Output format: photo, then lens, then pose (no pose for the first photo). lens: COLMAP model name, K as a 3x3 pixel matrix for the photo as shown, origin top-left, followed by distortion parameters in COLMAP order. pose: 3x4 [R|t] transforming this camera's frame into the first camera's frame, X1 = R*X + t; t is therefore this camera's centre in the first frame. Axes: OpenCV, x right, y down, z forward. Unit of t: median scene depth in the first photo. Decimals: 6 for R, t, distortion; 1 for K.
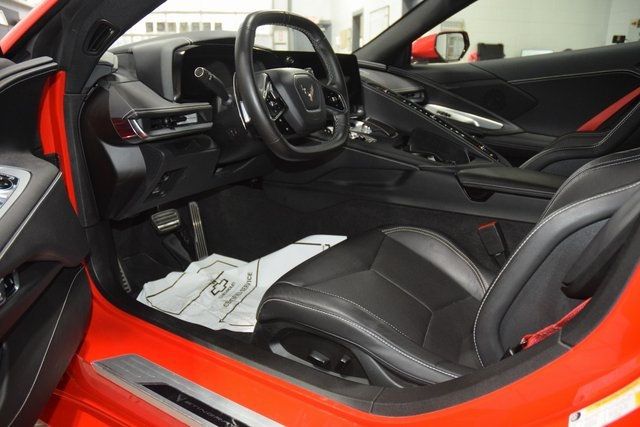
lens RADIAL K [[493.6, 0, 320.0], [0, 493.6, 213.5], [0, 0, 1]] dist [-0.195225, 0.184502]
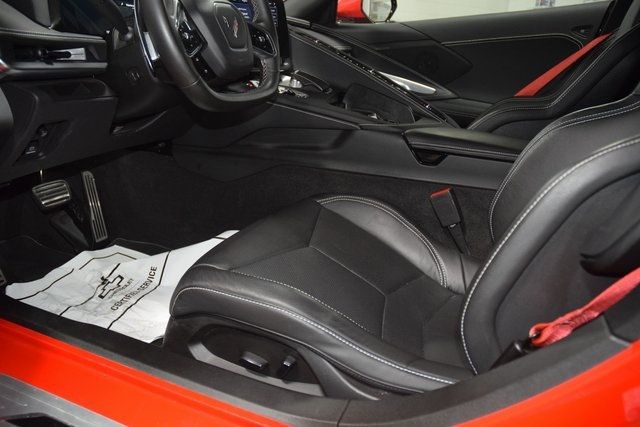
lens RADIAL K [[493.6, 0, 320.0], [0, 493.6, 213.5], [0, 0, 1]] dist [-0.195225, 0.184502]
pose [[0.982434, -0.016235, 0.185904, -0.031473], [0.008262, 0.999016, 0.043581, 0.022856], [-0.186428, -0.041280, 0.981601, 0.184721]]
